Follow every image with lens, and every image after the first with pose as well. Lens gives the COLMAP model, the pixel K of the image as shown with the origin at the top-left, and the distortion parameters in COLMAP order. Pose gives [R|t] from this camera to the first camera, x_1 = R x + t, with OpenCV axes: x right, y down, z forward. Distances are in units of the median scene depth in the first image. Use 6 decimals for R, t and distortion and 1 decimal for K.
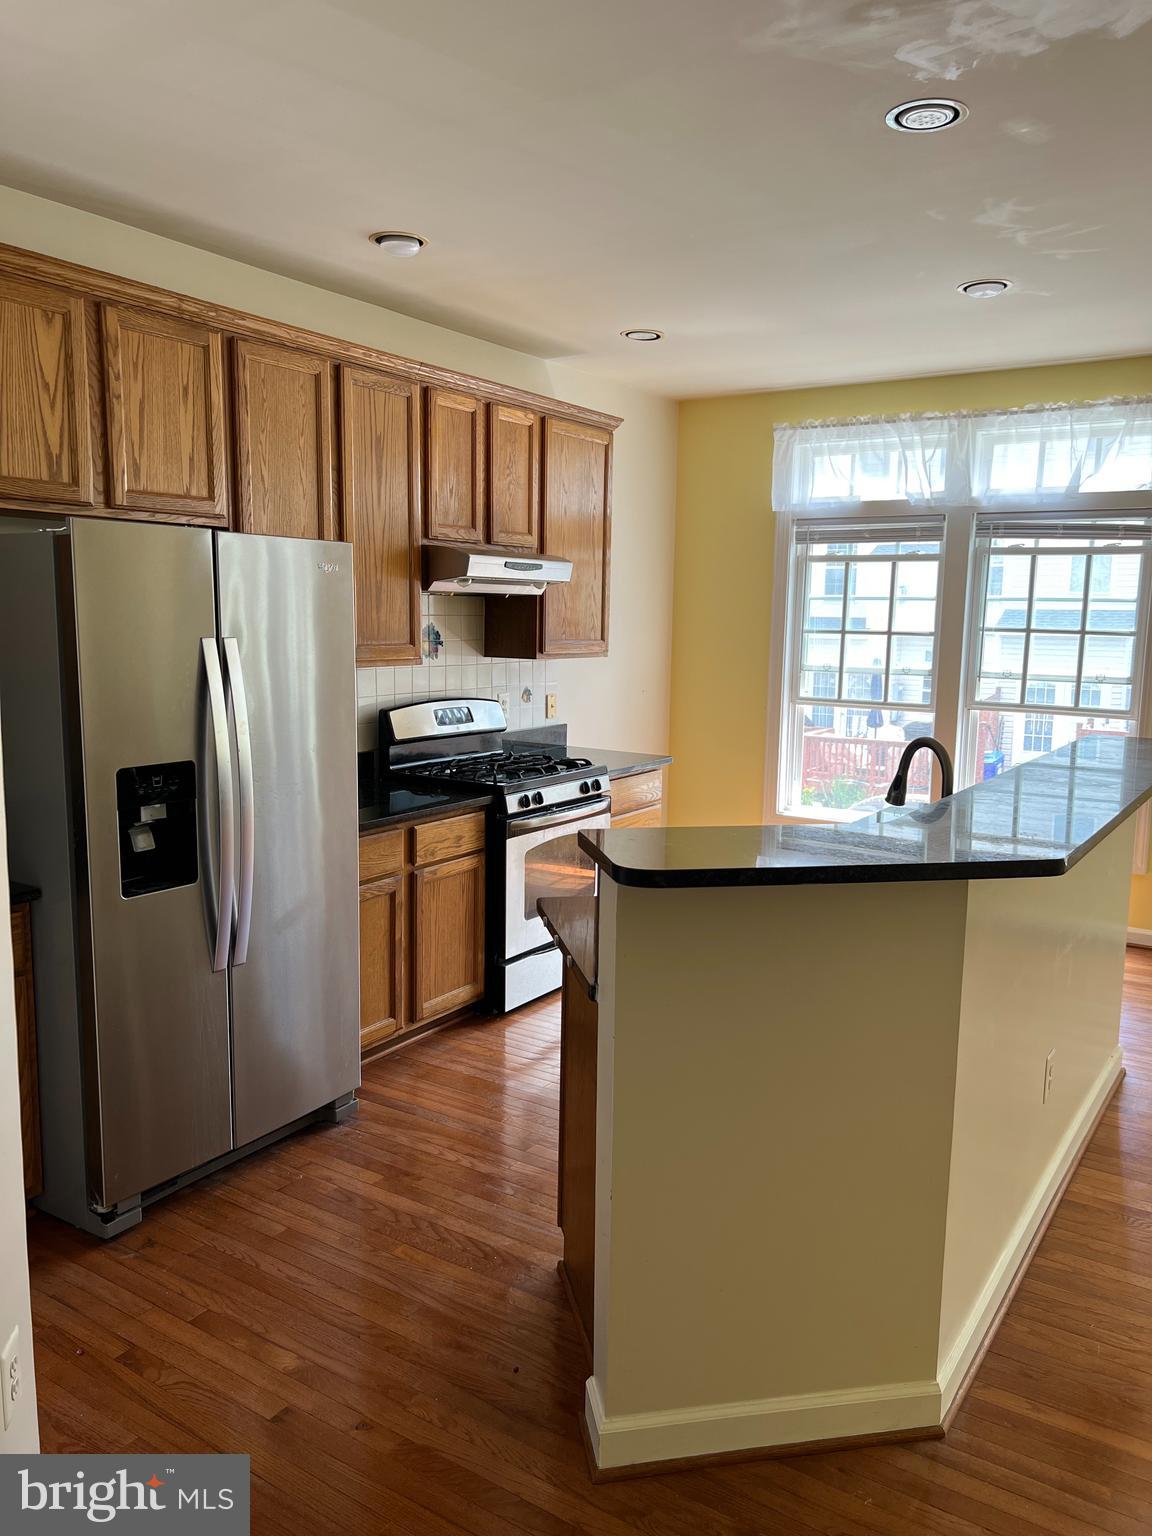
lens RADIAL K [[1165.3, 0, 573.3], [0, 1165.3, 773.7], [0, 0, 1]] dist [0.024142, -0.018849]
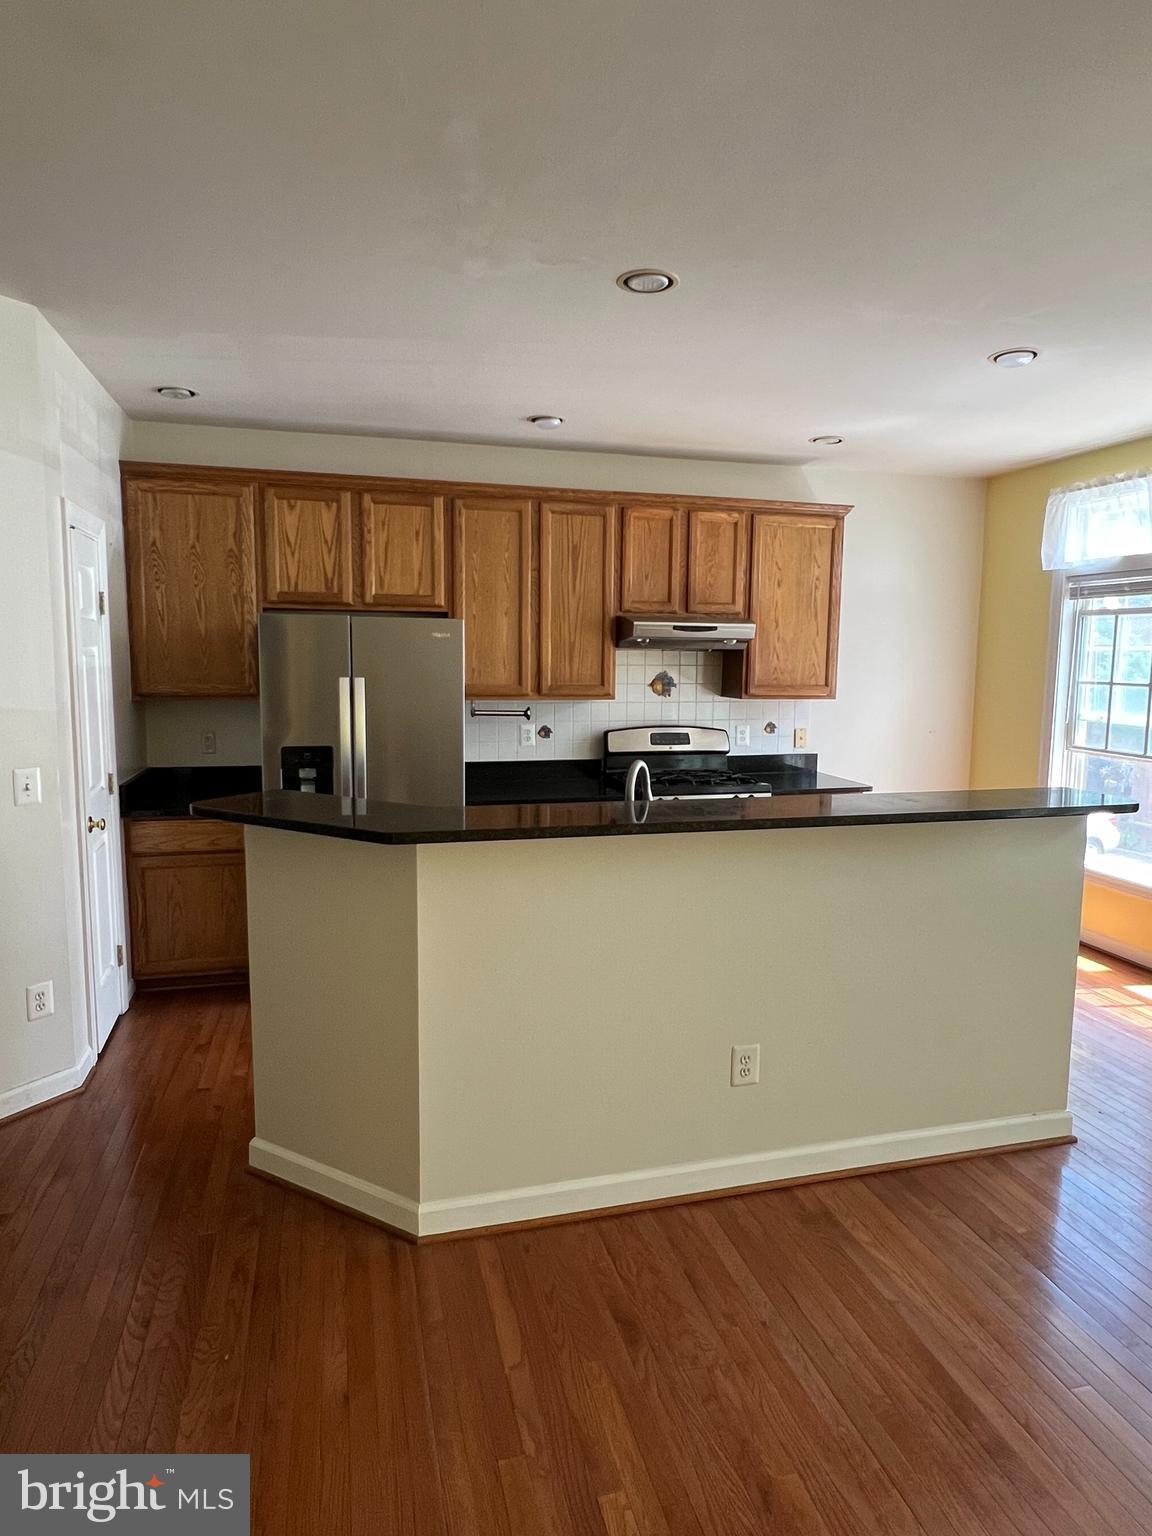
lens RADIAL K [[901.0, 0, 578.2], [0, 901.0, 770.4], [0, 0, 1]] dist [-0.022679, 0.000989]
pose [[0.752652, 0.072064, -0.654463, 0.543349], [-0.088680, 0.996031, 0.007689, -0.011898], [0.652419, 0.052250, 0.756055, 0.140019]]
